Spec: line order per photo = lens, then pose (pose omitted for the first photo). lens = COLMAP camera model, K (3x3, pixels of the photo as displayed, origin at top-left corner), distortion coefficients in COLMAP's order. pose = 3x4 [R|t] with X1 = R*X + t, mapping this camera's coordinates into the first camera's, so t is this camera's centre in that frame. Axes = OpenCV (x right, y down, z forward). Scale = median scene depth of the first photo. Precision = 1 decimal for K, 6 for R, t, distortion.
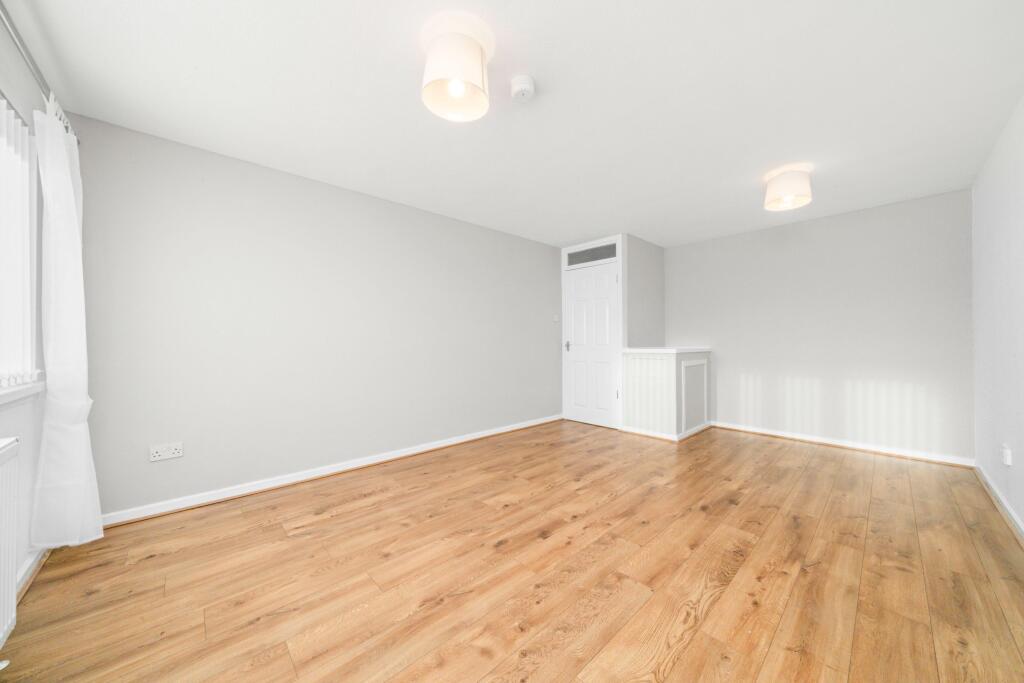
lens RADIAL K [[356.4, 0, 510.4], [0, 356.4, 336.3], [0, 0, 1]] dist [-0.001234, -0.001066]
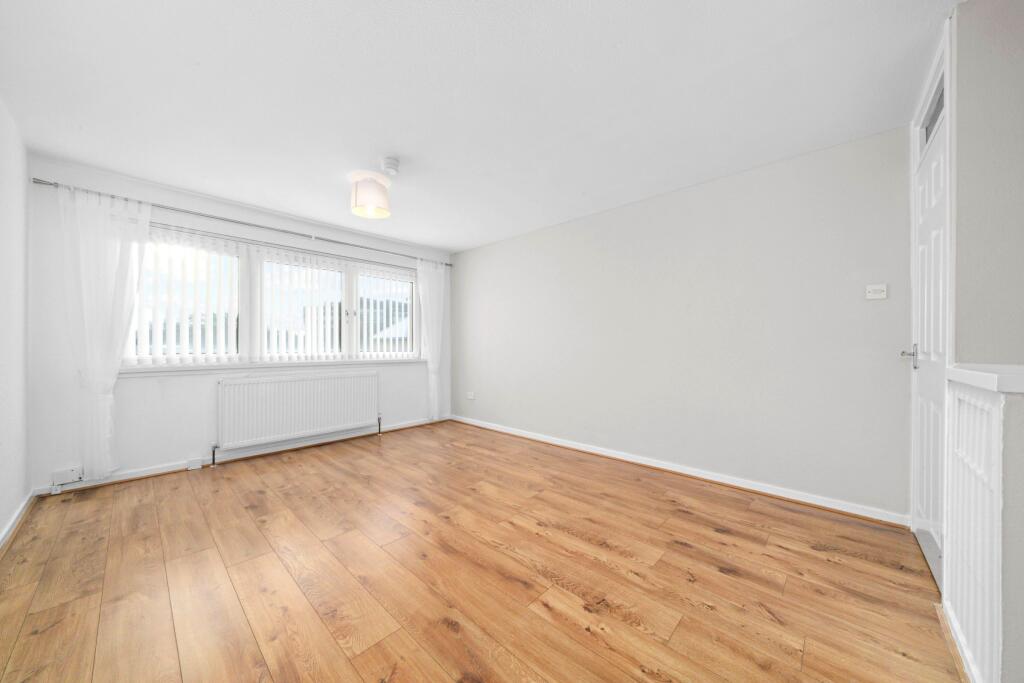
lens RADIAL K [[356.4, 0, 511.1], [0, 356.4, 348.2], [0, 0, 1]] dist [-0.001234, -0.001066]
pose [[0.065297, 0.011262, -0.997802, 1.156908], [0.014577, 0.999819, 0.012239, 0.013496], [0.997759, -0.015344, 0.065121, 1.082873]]
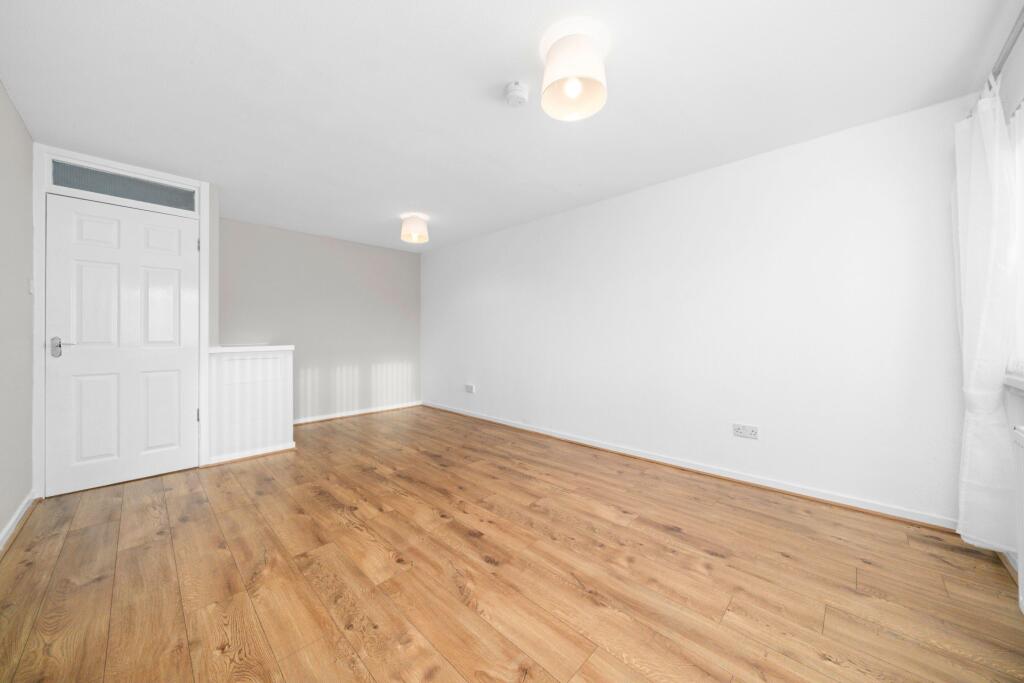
lens RADIAL K [[356.4, 0, 511.0], [0, 356.4, 336.9], [0, 0, 1]] dist [-0.001234, -0.001066]
pose [[-0.052177, 0.000370, 0.998638, -0.777579], [-0.013031, 0.999915, -0.001051, 0.011710], [-0.998553, -0.013068, -0.052167, 0.839327]]
